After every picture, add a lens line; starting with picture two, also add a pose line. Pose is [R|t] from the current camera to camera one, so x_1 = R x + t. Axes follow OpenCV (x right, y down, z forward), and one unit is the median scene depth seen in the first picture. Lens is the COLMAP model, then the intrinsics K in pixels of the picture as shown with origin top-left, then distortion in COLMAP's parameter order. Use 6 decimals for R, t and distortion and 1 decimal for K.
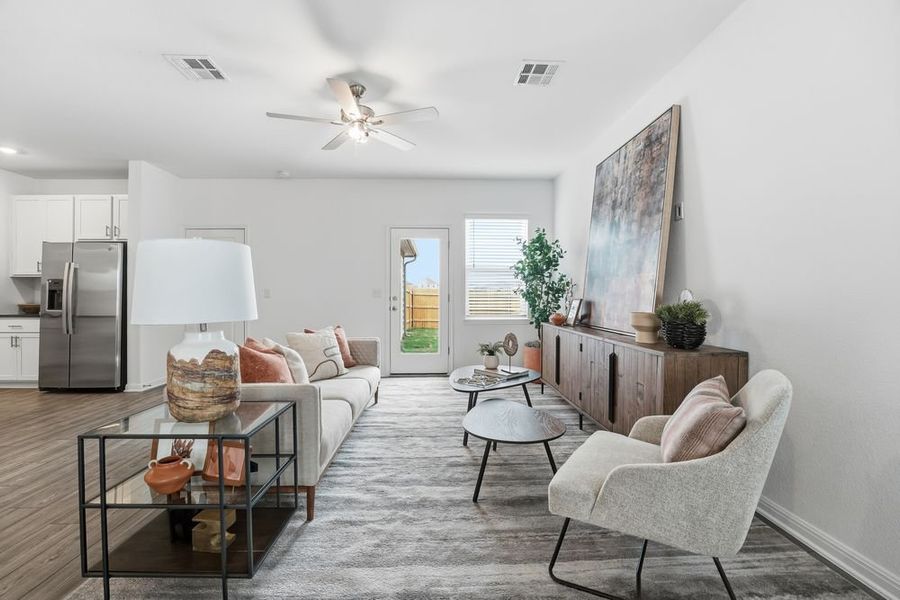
lens RADIAL K [[372.5, 0, 444.7], [0, 372.5, 297.8], [0, 0, 1]] dist [-0.023885, 0.001225]
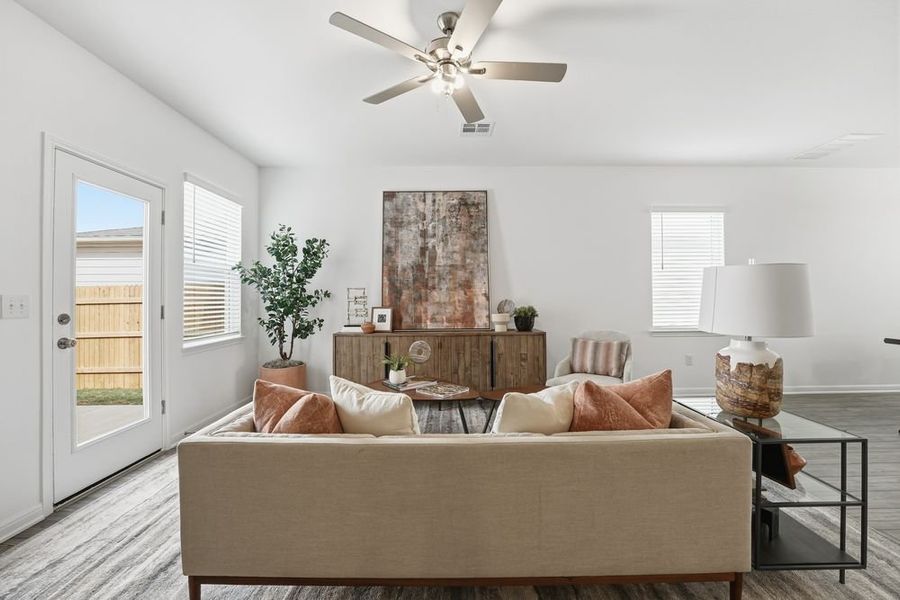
lens RADIAL K [[372.5, 0, 454.3], [0, 372.5, 296.9], [0, 0, 1]] dist [-0.023885, 0.001225]
pose [[0.005079, 0.003145, 0.999982, -1.020806], [0.019111, 0.999812, -0.003241, -0.029941], [-0.999804, 0.019128, 0.005018, 1.080876]]
